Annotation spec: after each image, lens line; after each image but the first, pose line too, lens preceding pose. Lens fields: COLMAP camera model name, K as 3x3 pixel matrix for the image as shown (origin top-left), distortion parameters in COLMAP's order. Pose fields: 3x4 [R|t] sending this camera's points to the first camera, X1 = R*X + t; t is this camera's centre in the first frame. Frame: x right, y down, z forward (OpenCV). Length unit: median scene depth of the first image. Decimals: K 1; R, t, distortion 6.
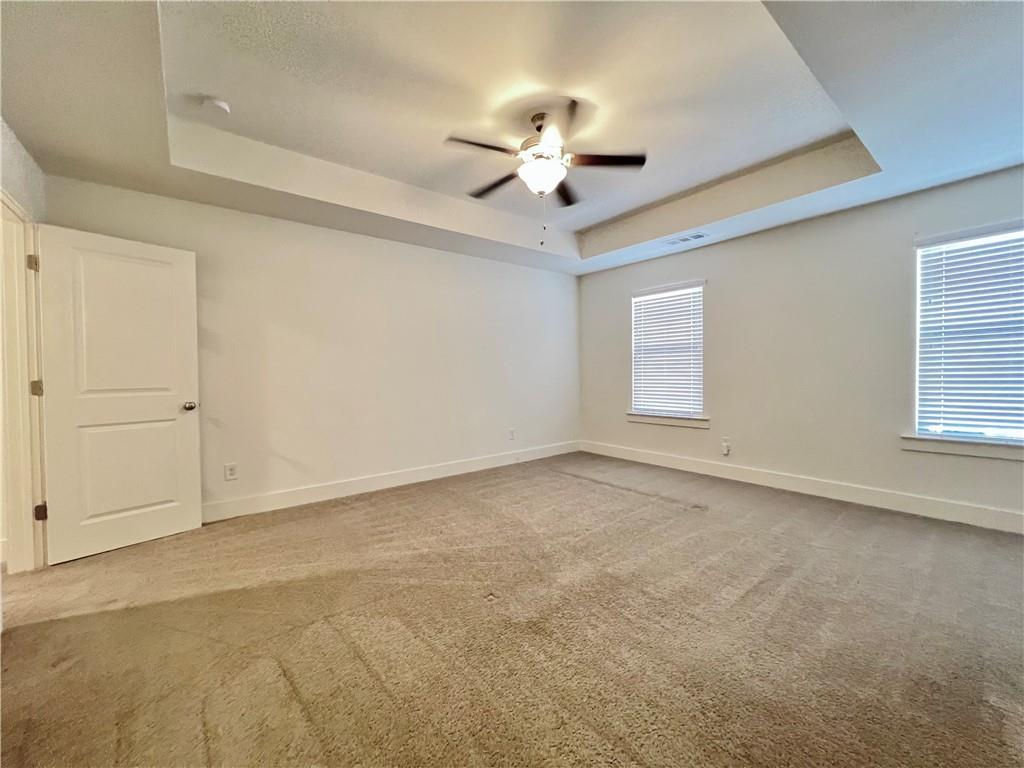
lens RADIAL K [[412.1, 0, 507.4], [0, 412.1, 382.4], [0, 0, 1]] dist [-0.002582, 0.000367]
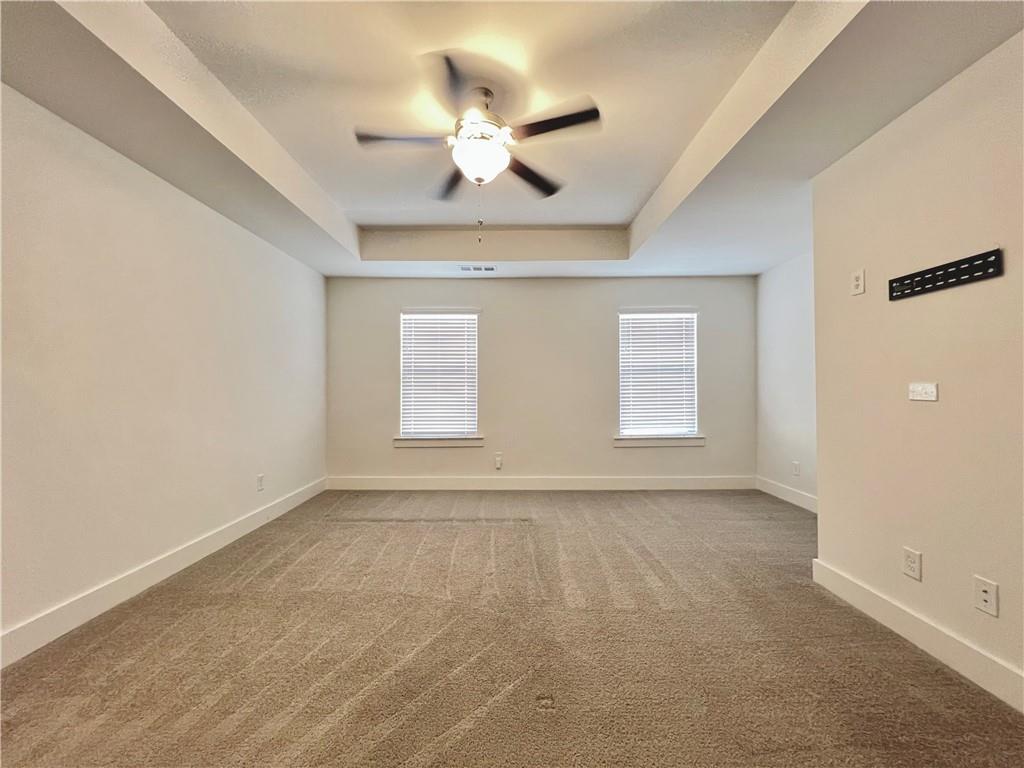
lens RADIAL K [[412.1, 0, 510.5], [0, 412.1, 385.4], [0, 0, 1]] dist [-0.002582, 0.000367]
pose [[0.618835, 0.016346, 0.785351, -0.335689], [0.013325, 0.999421, -0.031301, -0.013581], [-0.785408, 0.029835, 0.618259, 0.285167]]
